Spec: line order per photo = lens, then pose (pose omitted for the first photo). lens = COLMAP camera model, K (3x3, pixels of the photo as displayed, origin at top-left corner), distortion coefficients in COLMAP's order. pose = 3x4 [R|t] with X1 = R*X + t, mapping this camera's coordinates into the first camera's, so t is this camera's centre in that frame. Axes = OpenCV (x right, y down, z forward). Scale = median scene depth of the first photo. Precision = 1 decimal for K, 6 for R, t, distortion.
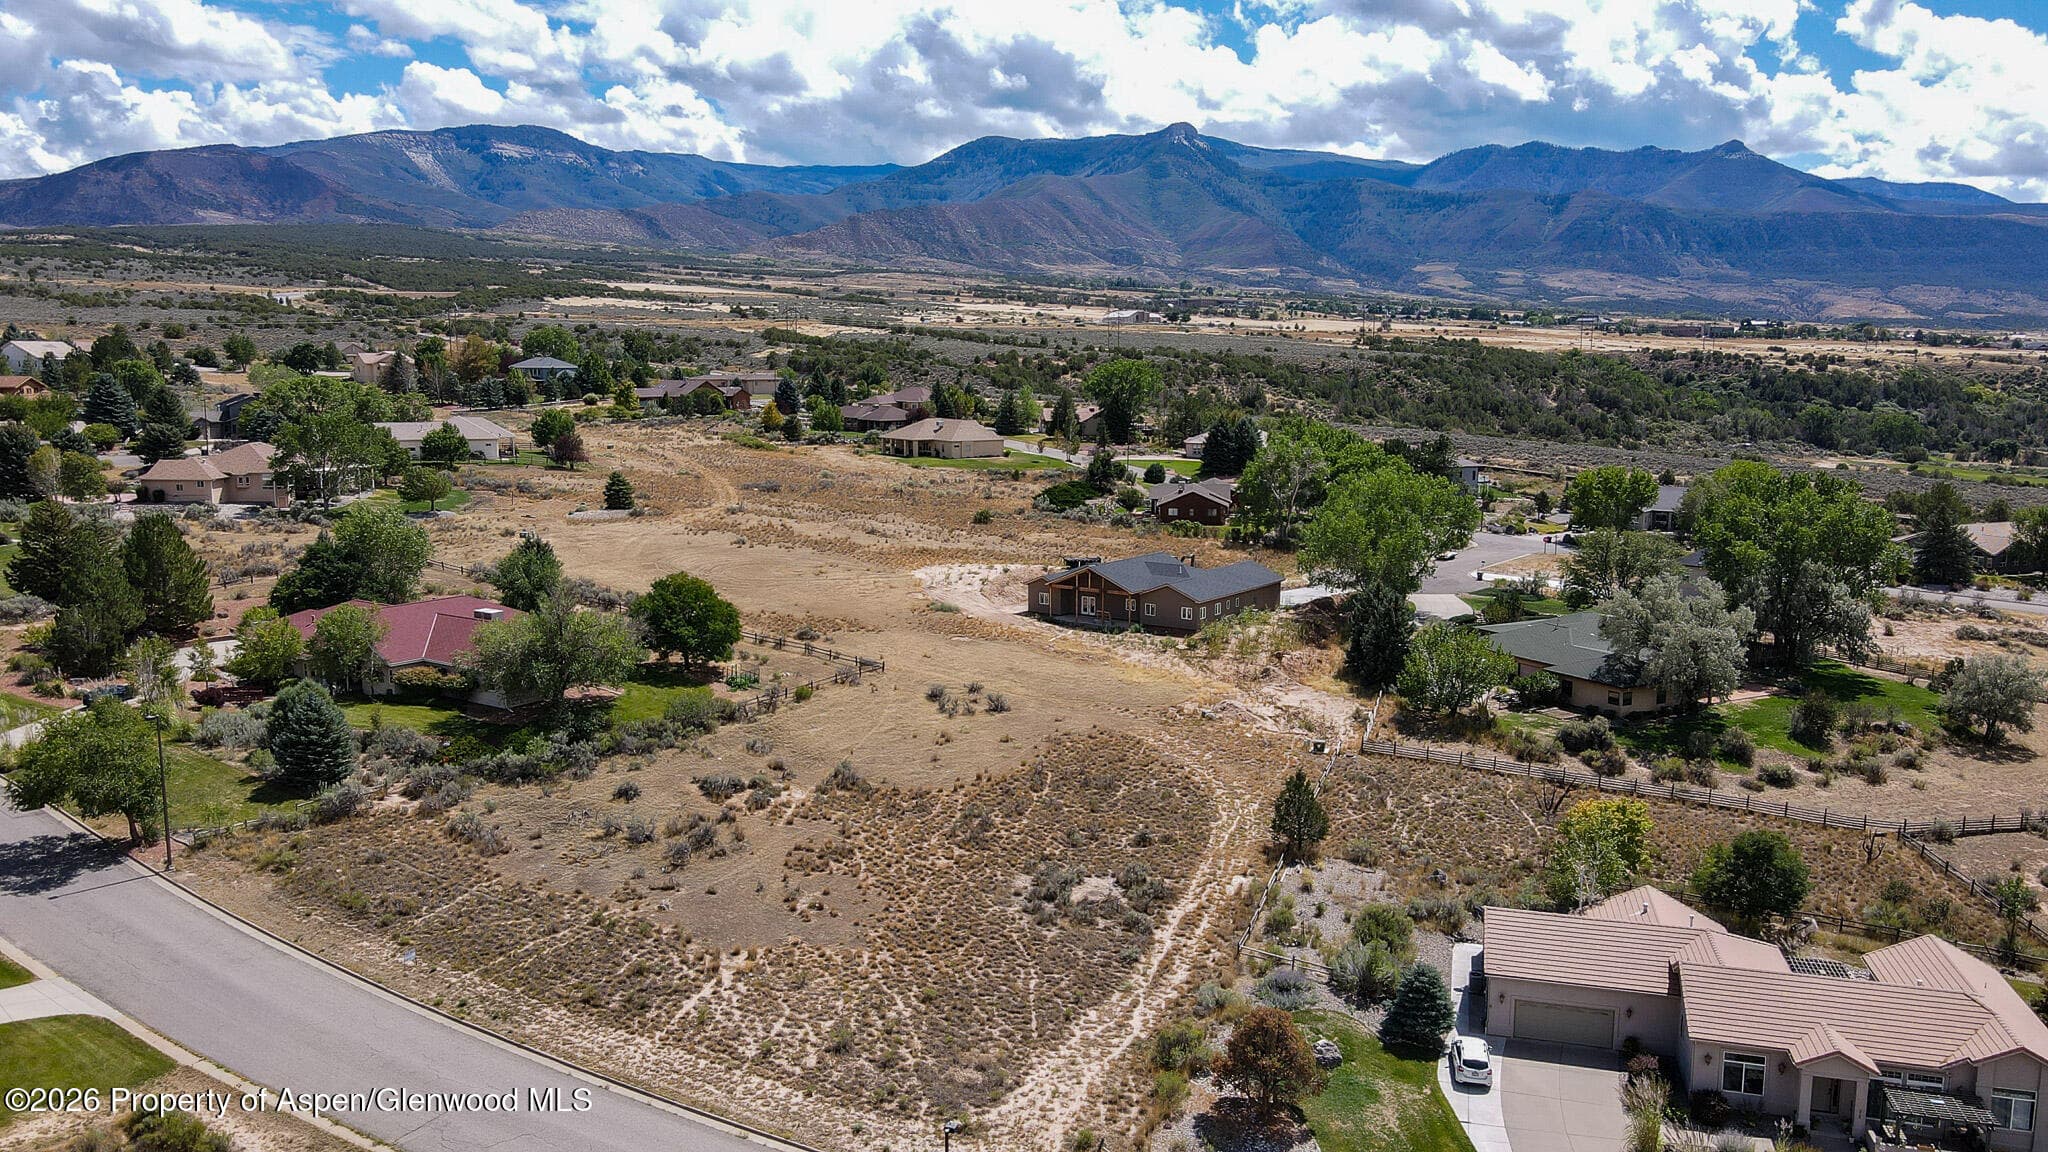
lens RADIAL K [[1520.7, 0, 1018.5], [0, 1520.7, 565.0], [0, 0, 1]] dist [-0.012348, 0.041181]
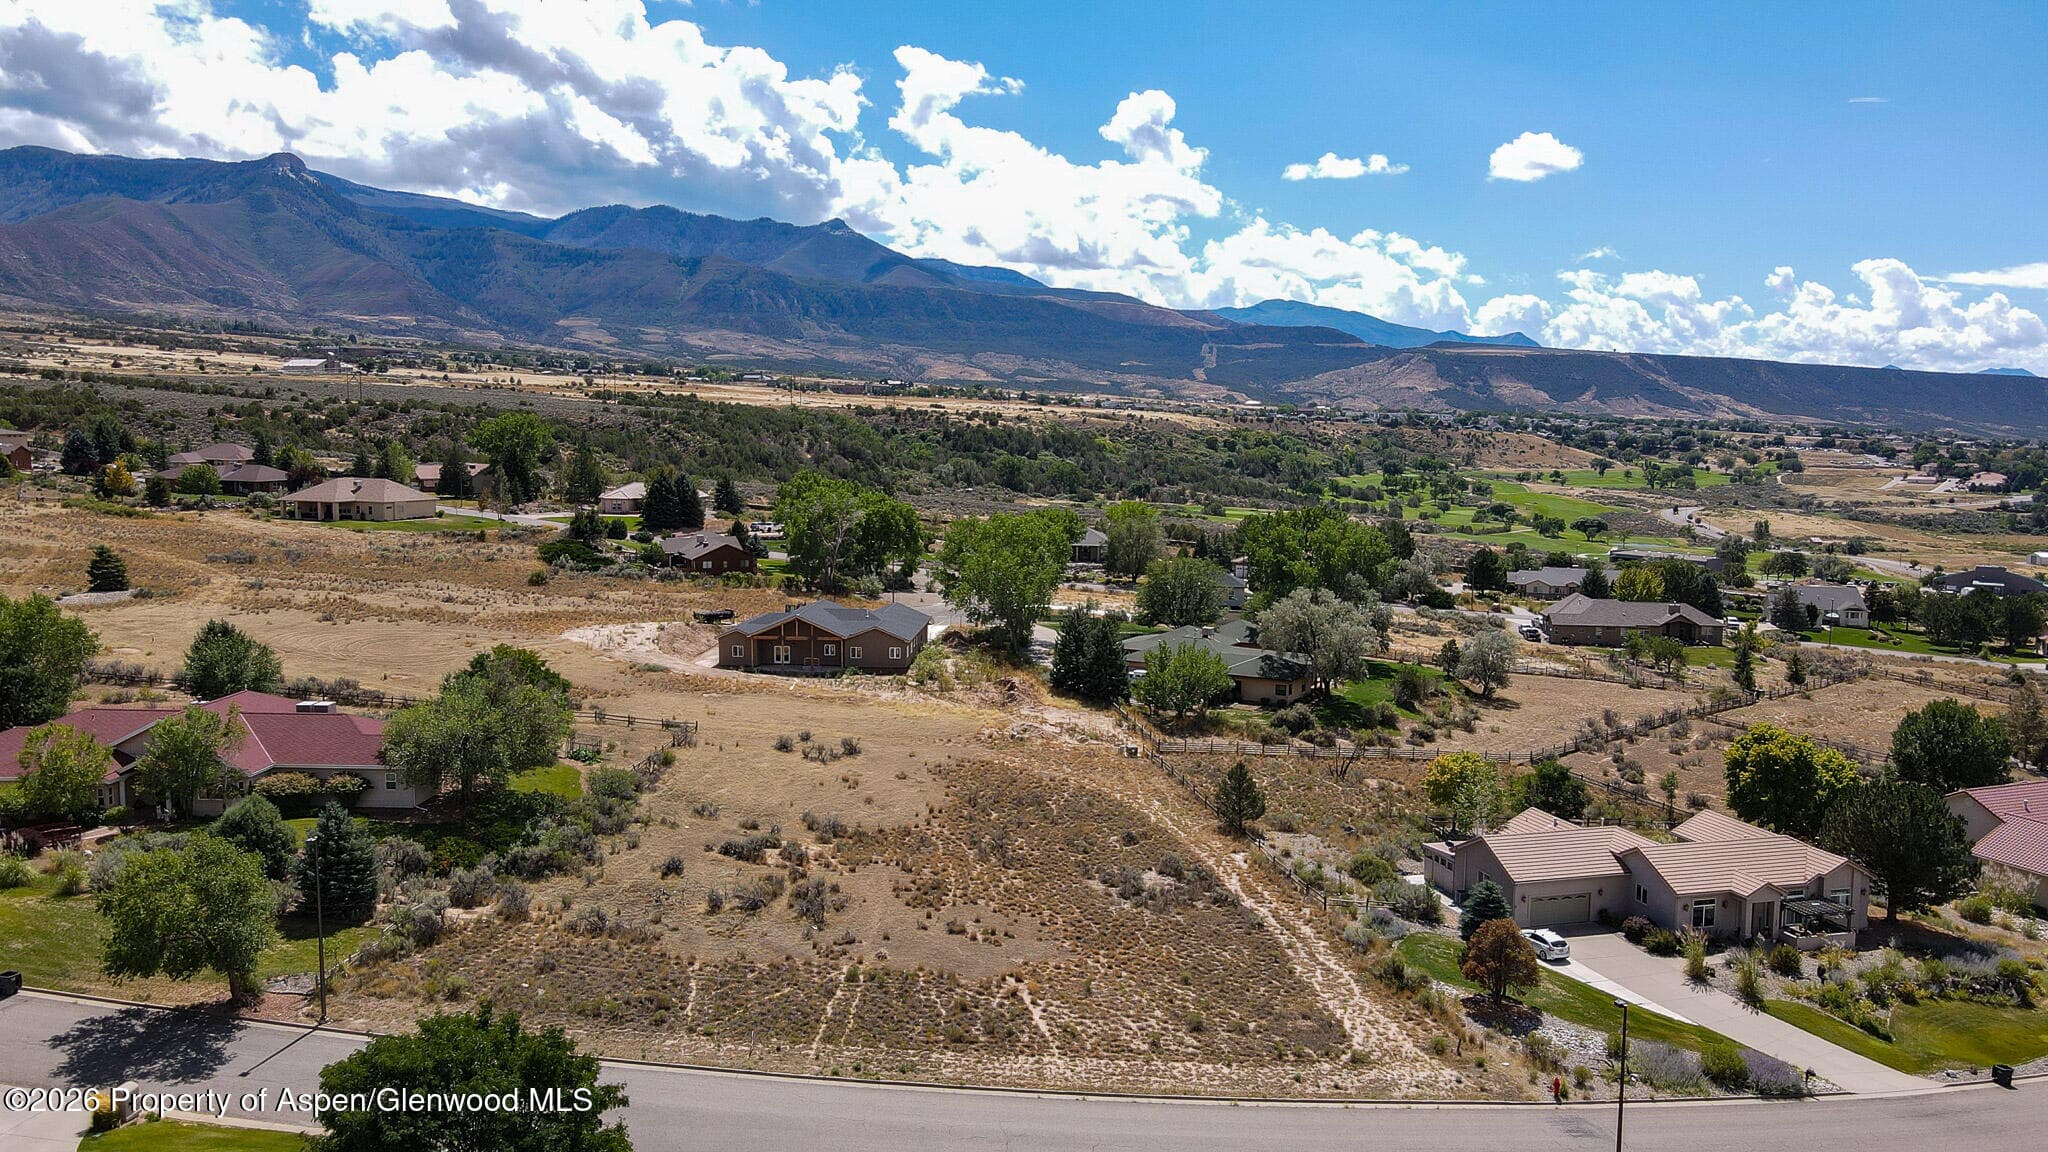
lens RADIAL K [[1516.9, 0, 1019.7], [0, 1516.9, 571.0], [0, 0, 1]] dist [-0.002592, 0.034184]
pose [[0.850076, -0.049295, 0.524348, -0.087066], [0.065511, 0.997775, -0.012405, -0.001566], [-0.522569, 0.044896, 0.851414, 0.010382]]
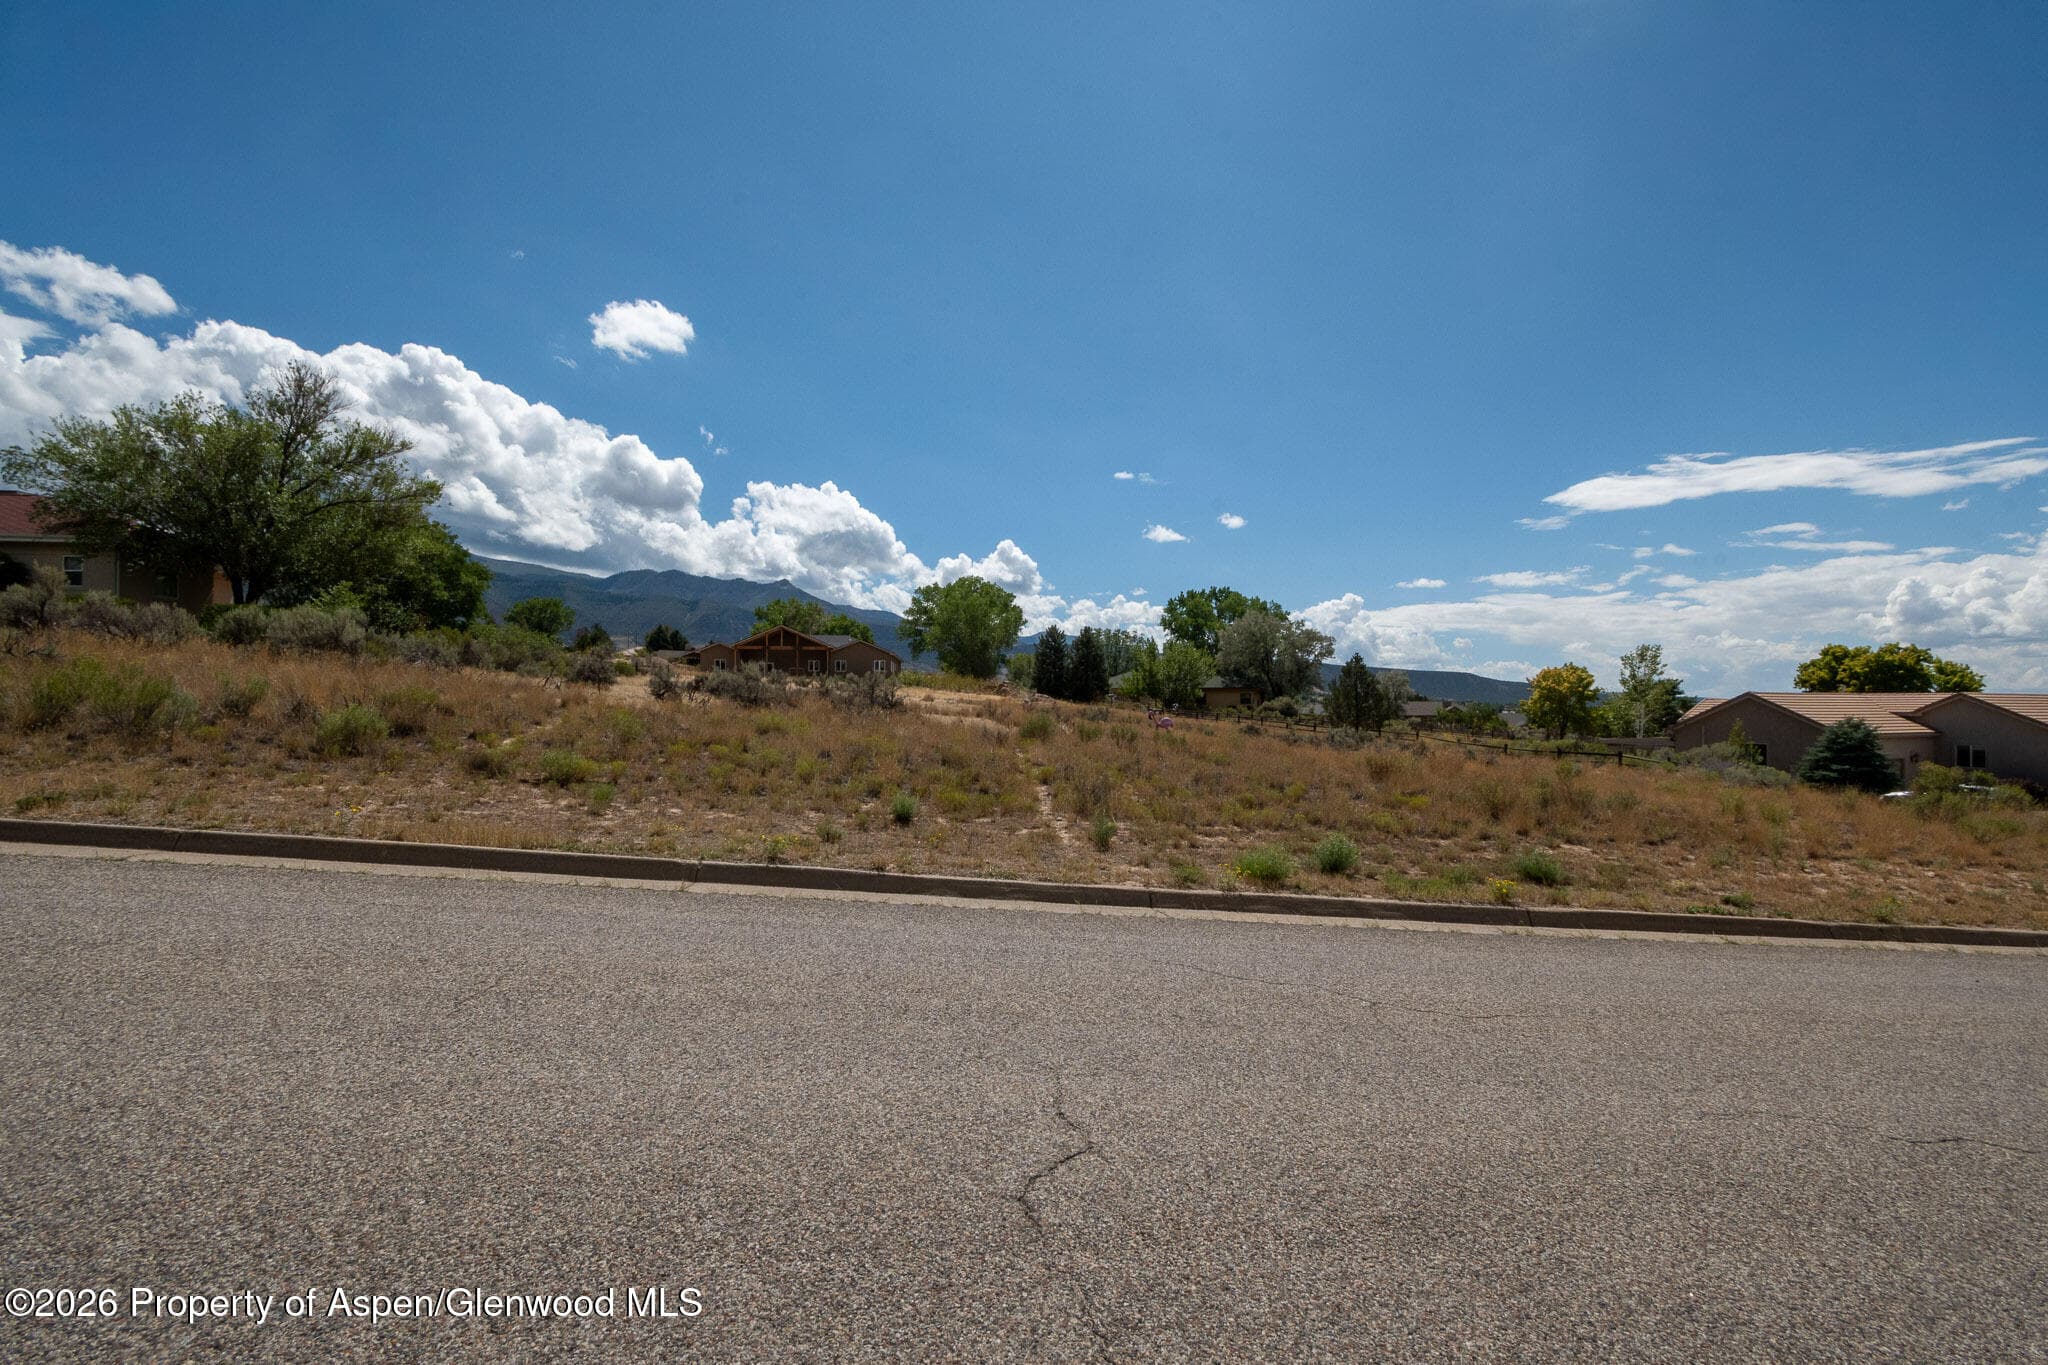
lens RADIAL K [[902.7, 0, 1015.0], [0, 902.7, 696.6], [0, 0, 1]] dist [0.001689, 0.000094]
pose [[0.773040, 0.004006, 0.634344, -0.052658], [0.084273, 0.990468, -0.108953, 0.030971], [-0.628734, 0.137683, 0.765334, 0.104893]]
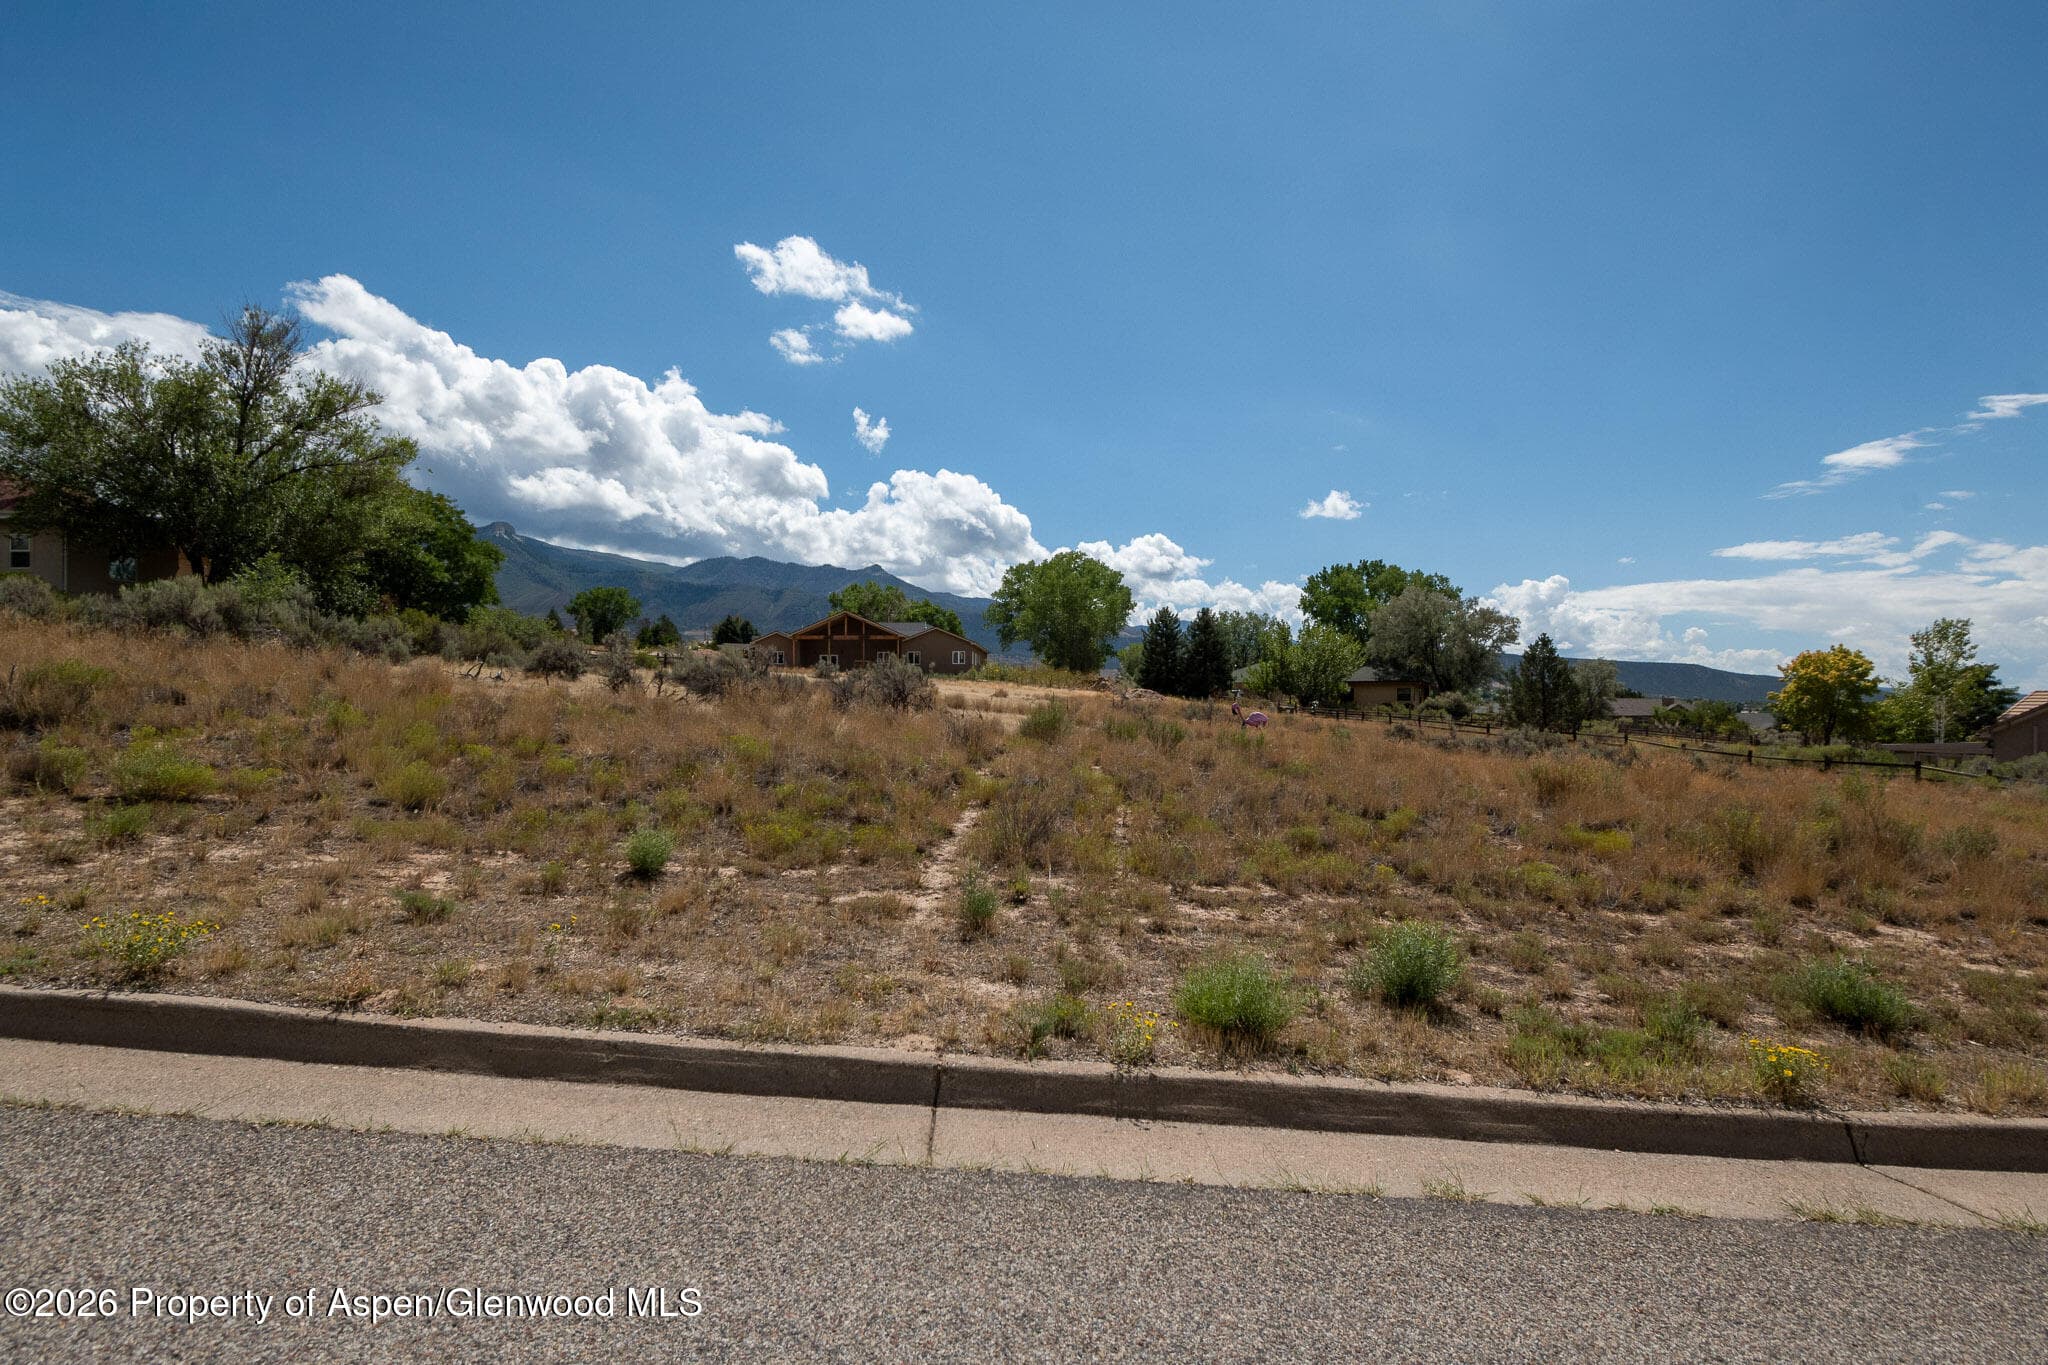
lens RADIAL K [[1035.7, 0, 1018.4], [0, 1035.7, 687.6], [0, 0, 1]] dist [0.000909, -0.002095]
pose [[0.840260, 0.005751, 0.542153, -0.047263], [0.074200, 0.989316, -0.125494, 0.030961], [-0.537082, 0.145675, 0.830856, 0.107325]]
